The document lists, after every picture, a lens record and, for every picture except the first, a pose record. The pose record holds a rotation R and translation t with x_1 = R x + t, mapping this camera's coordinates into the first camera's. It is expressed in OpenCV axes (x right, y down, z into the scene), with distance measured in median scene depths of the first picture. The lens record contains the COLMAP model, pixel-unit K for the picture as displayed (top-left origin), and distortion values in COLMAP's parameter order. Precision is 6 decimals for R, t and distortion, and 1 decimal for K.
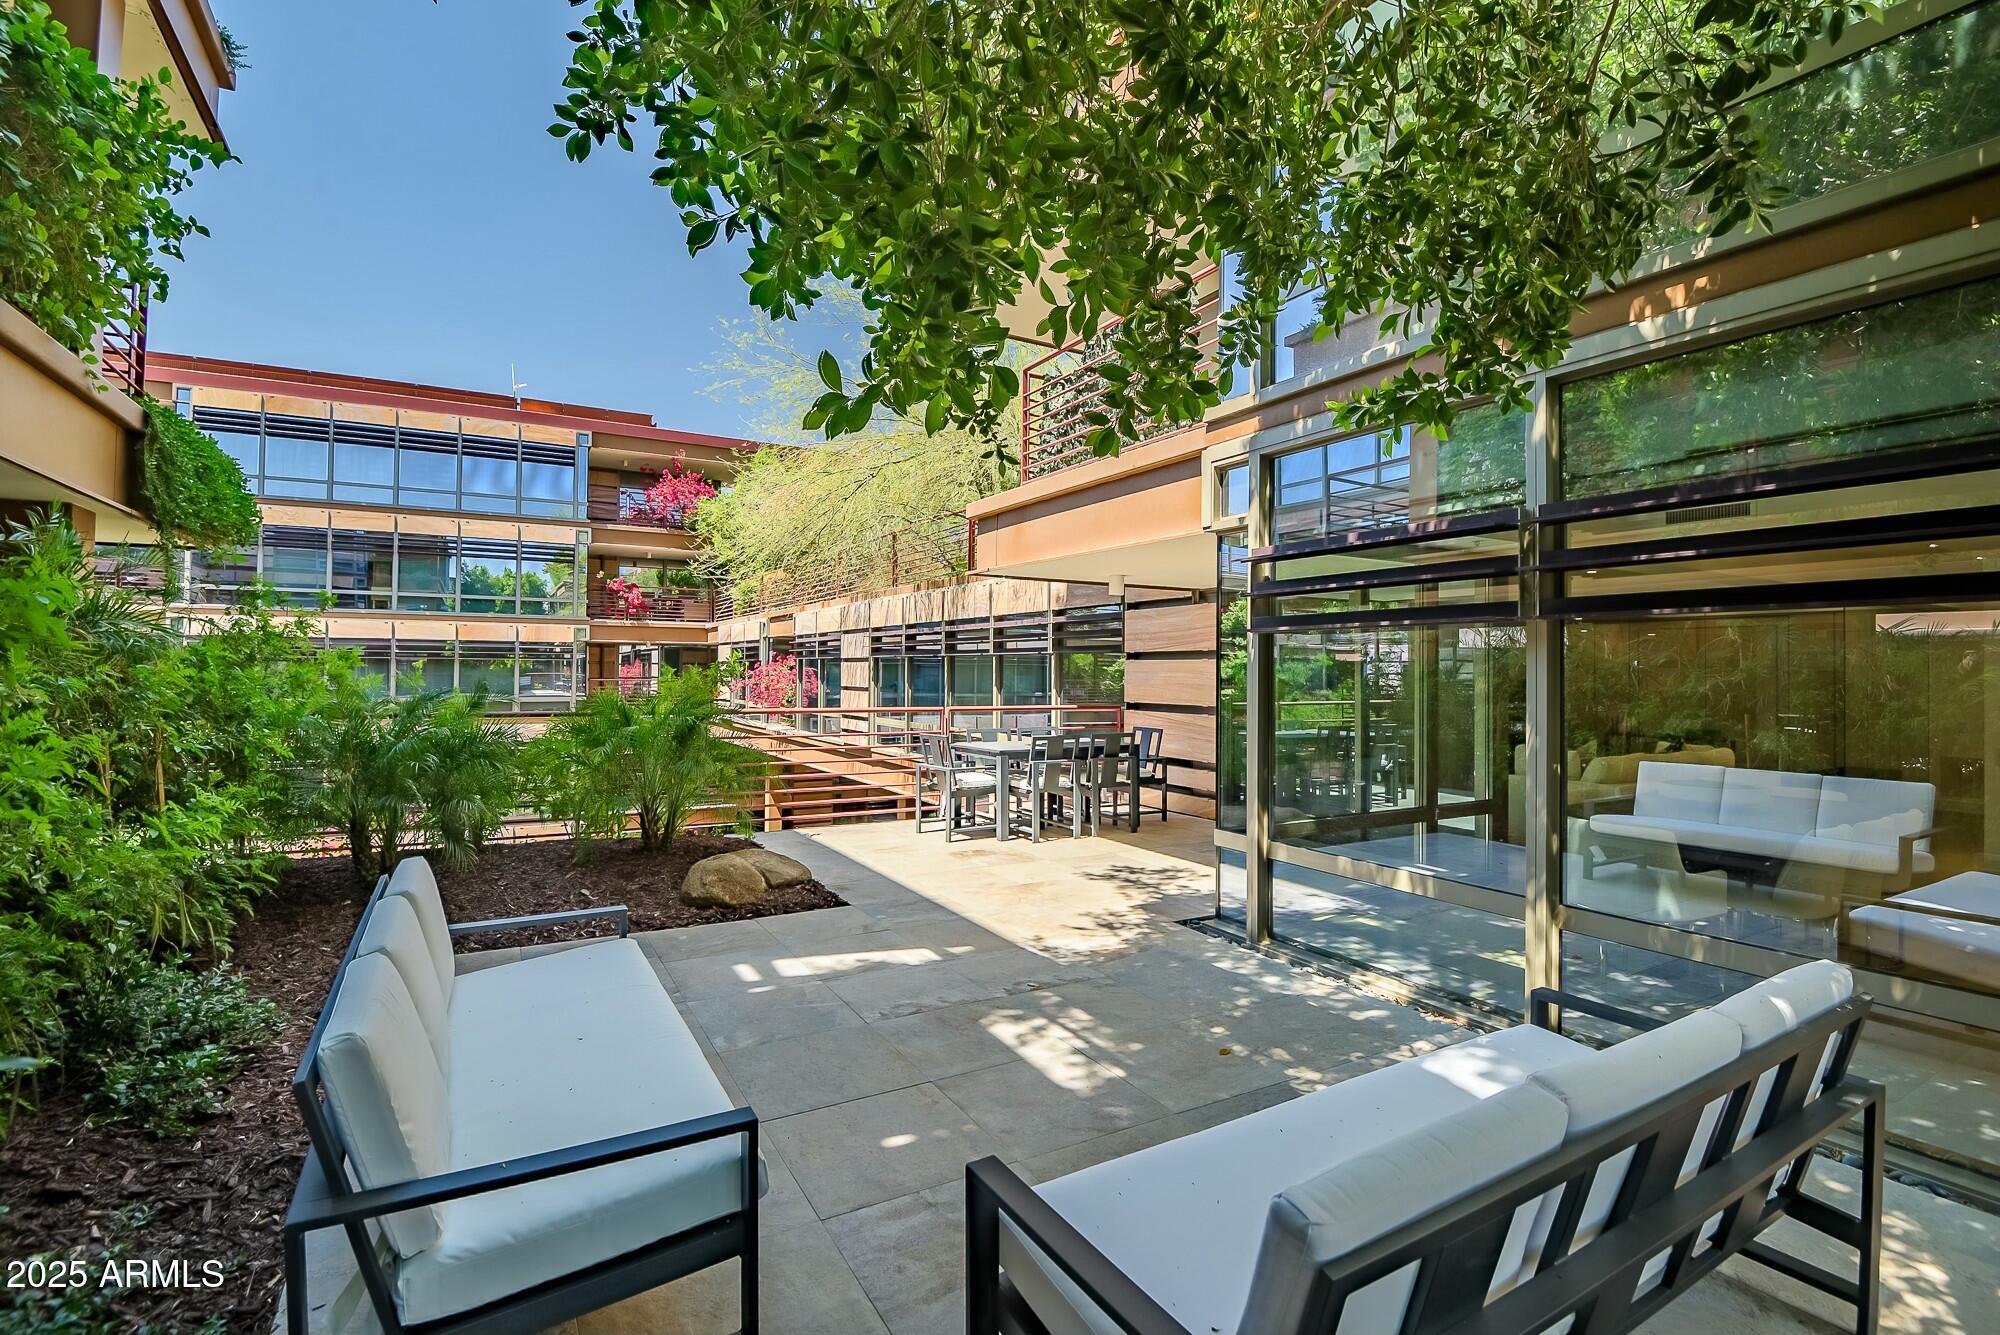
lens RADIAL K [[916.9, 0, 1005.9], [0, 916.9, 667.9], [0, 0, 1]] dist [0.009079, -0.027945]
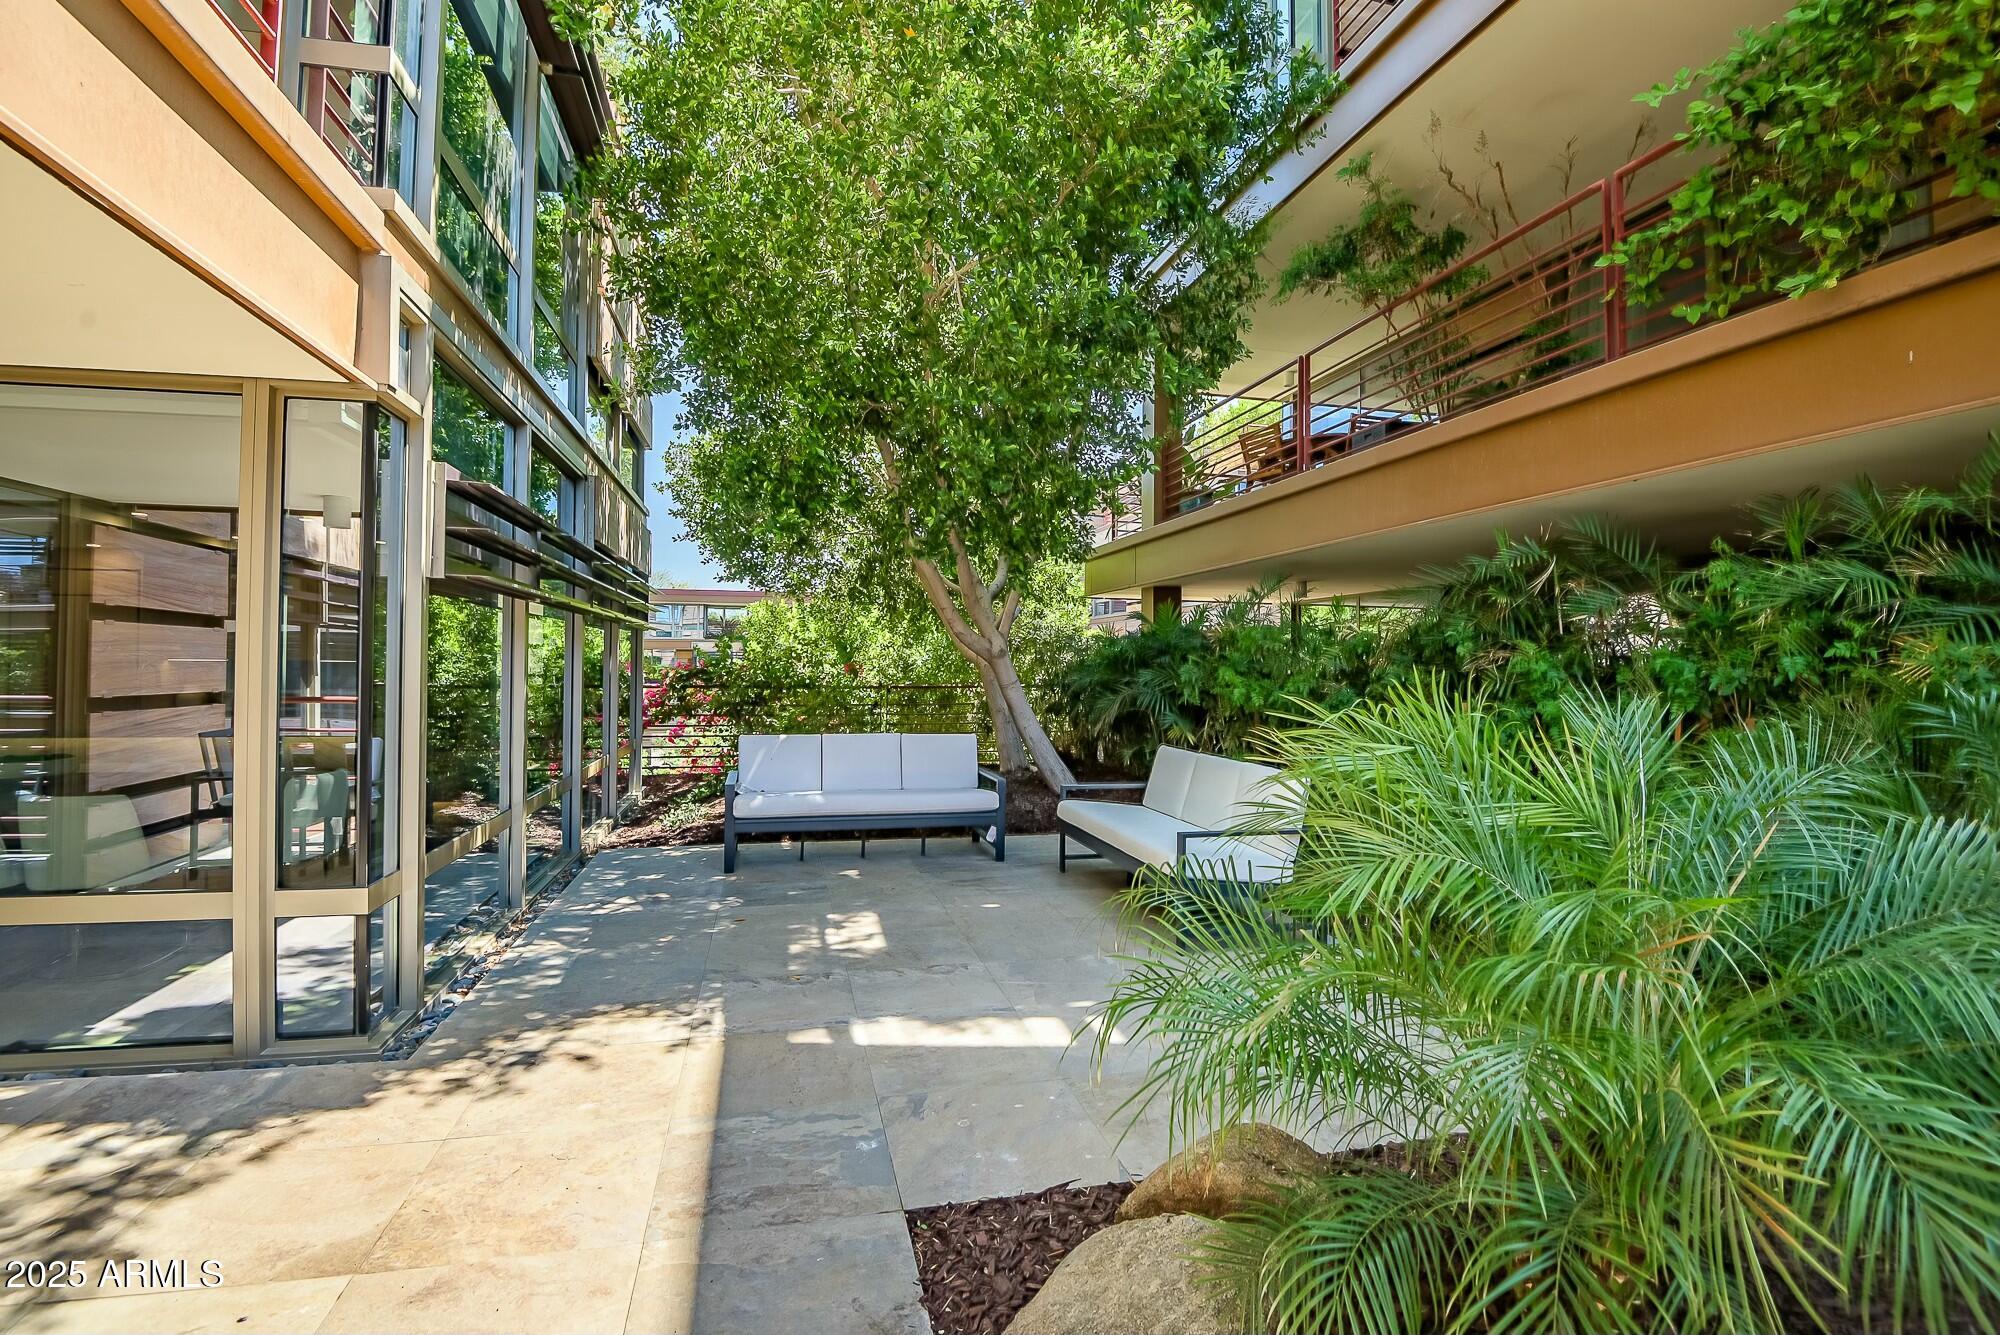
lens RADIAL K [[941.9, 0, 1000.0], [0, 941.9, 667.5], [0, 0, 1]] dist [0.000879, -0.000136]
pose [[-0.960489, -0.017883, 0.277744, -0.346973], [-0.016615, 0.999838, 0.006921, 0.018999], [-0.277823, 0.002033, -0.960630, 1.502828]]
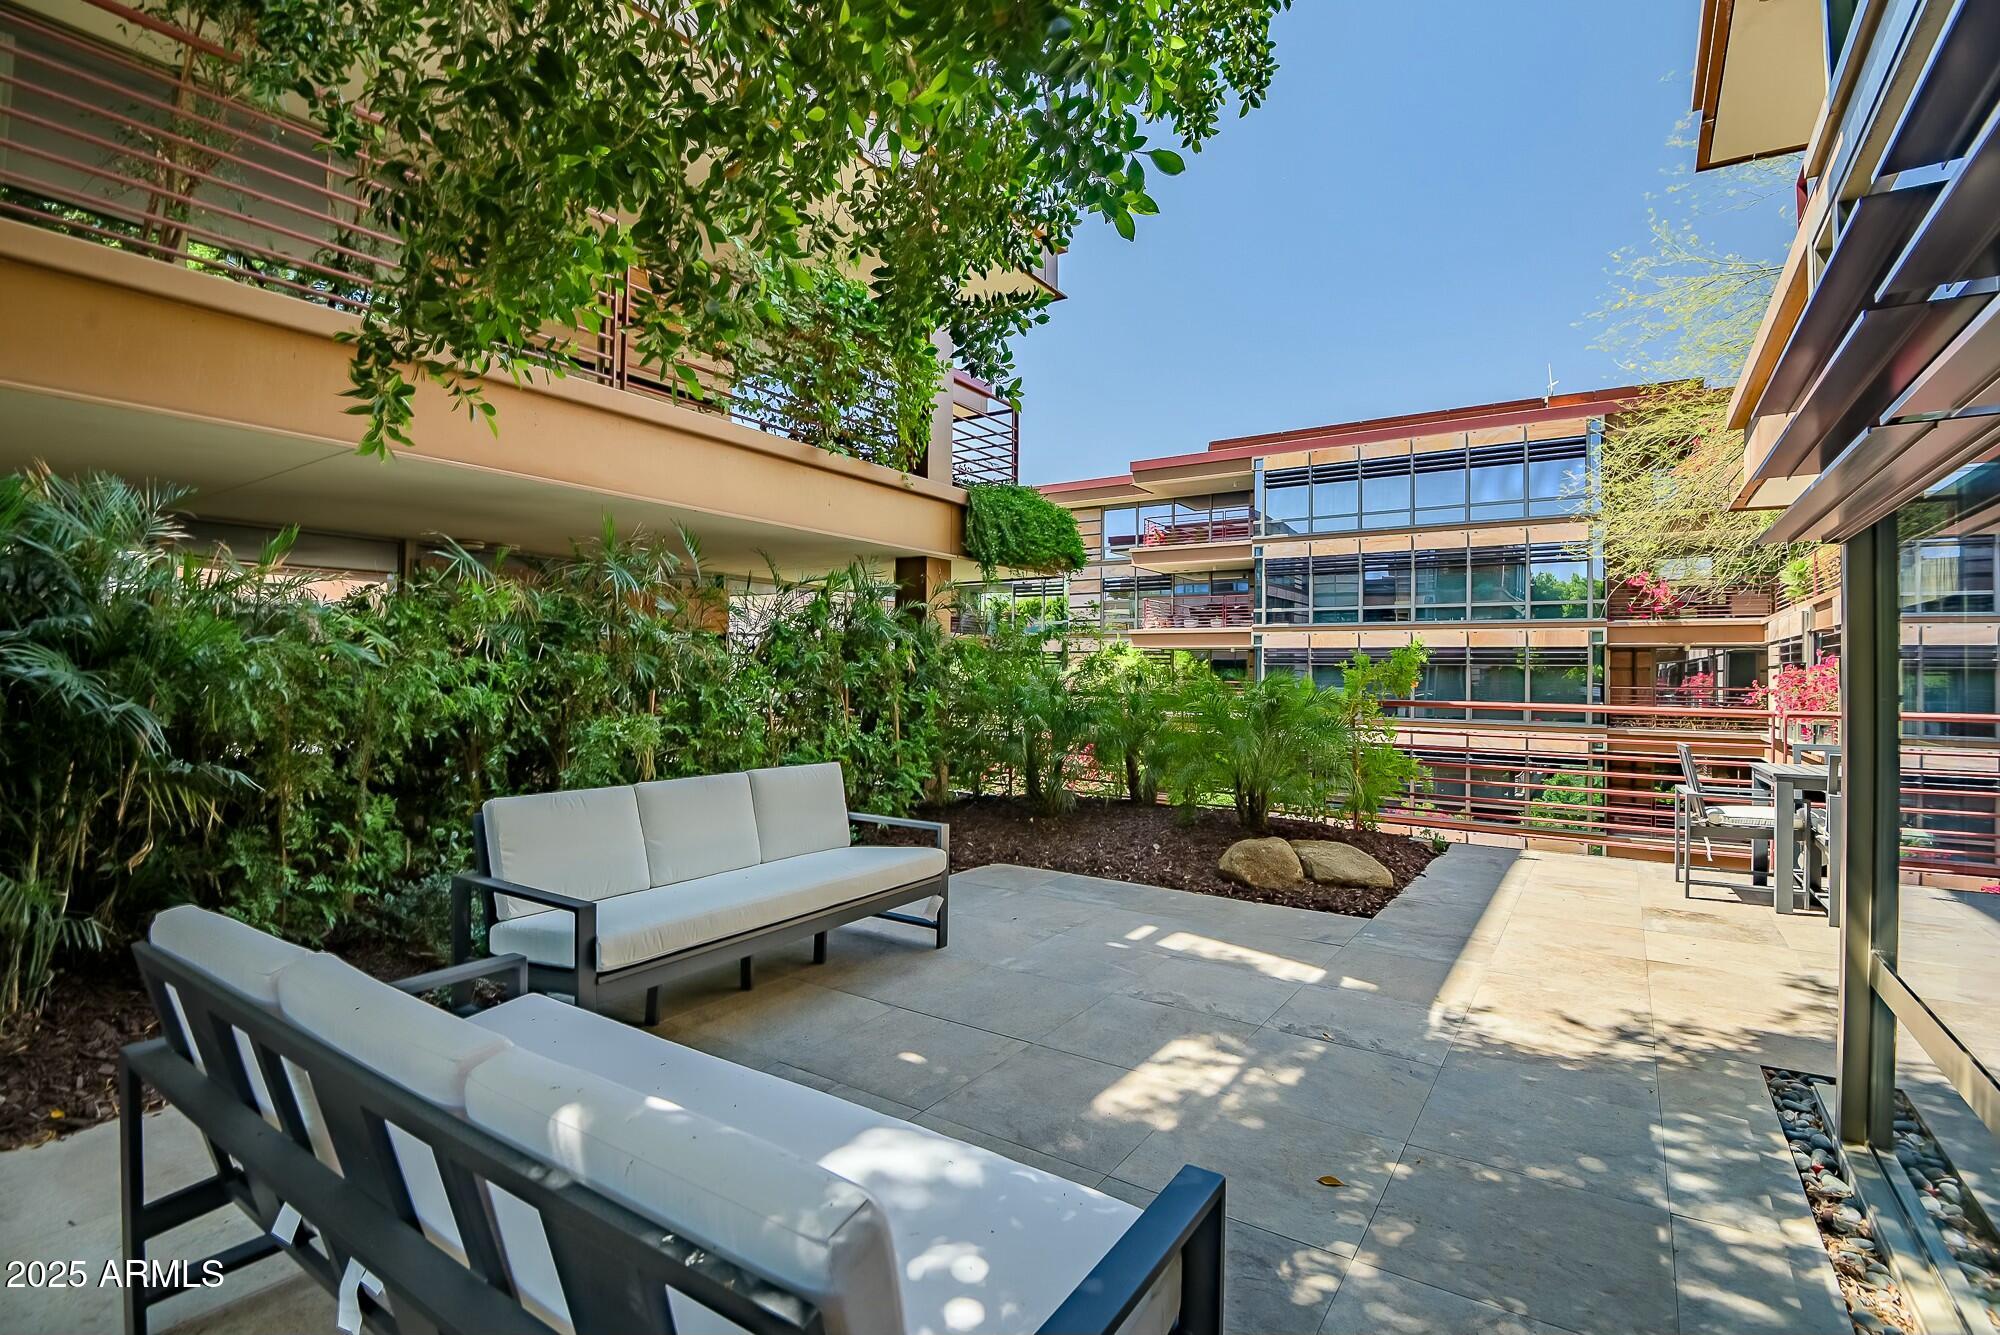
lens RADIAL K [[916.9, 0, 1005.9], [0, 916.9, 667.9], [0, 0, 1]] dist [0.009079, -0.027945]
pose [[0.449447, -0.006658, -0.893282, 0.485468], [-0.006004, 0.999927, -0.010474, 0.037414], [0.893287, 0.010070, 0.449375, 0.330860]]
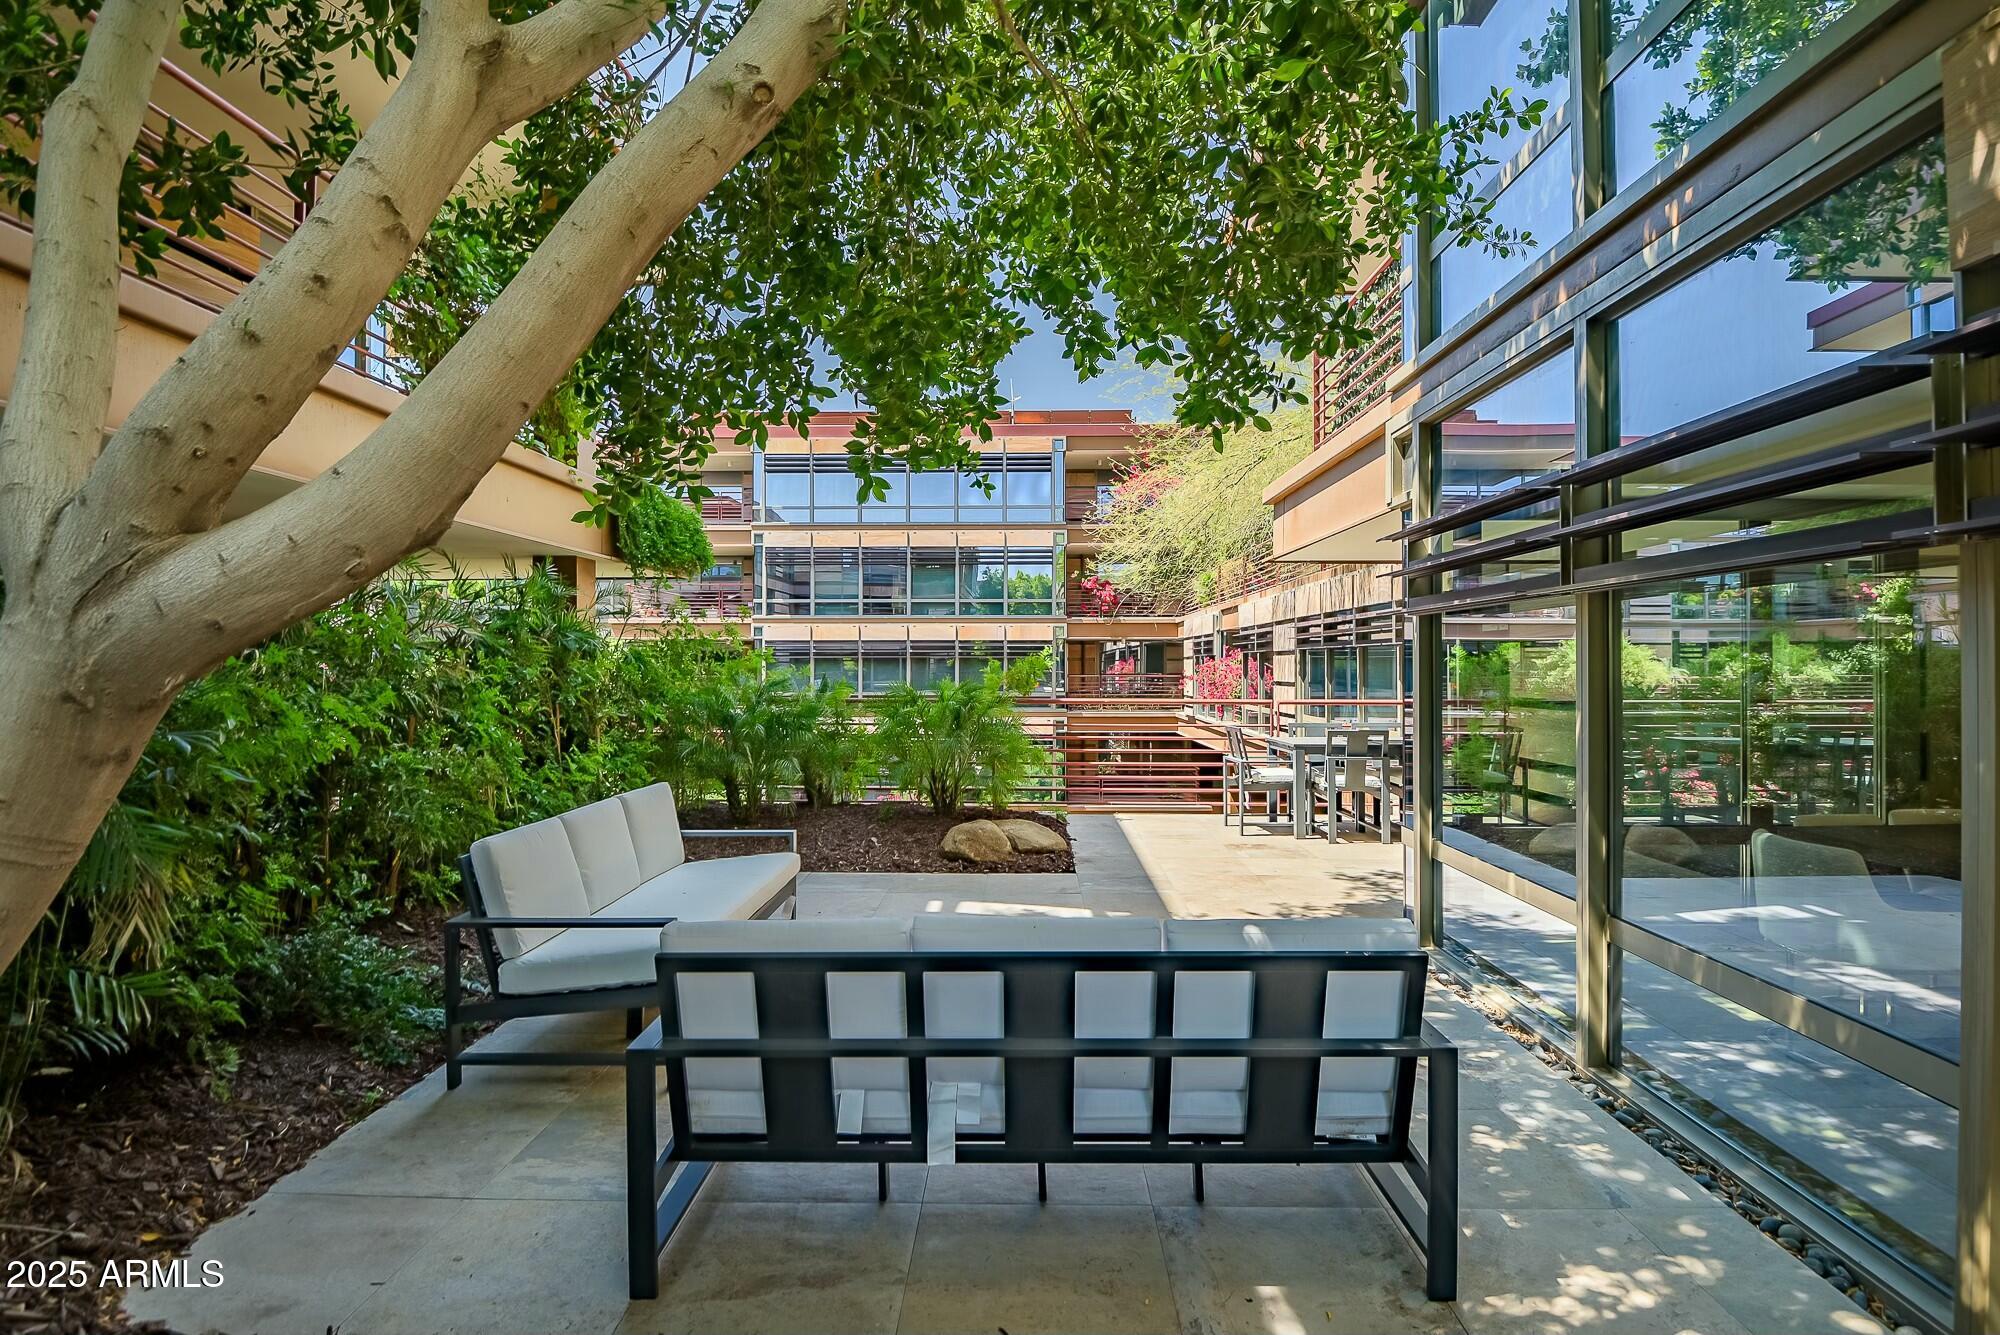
lens RADIAL K [[1017.1, 0, 1008.8], [0, 1017.1, 662.0], [0, 0, 1]] dist [-0.002057, -0.000579]
pose [[0.858397, -0.009431, -0.512899, 0.423293], [0.008140, 0.999956, -0.004763, 0.011105], [0.512921, -0.000086, 0.858436, -0.097083]]
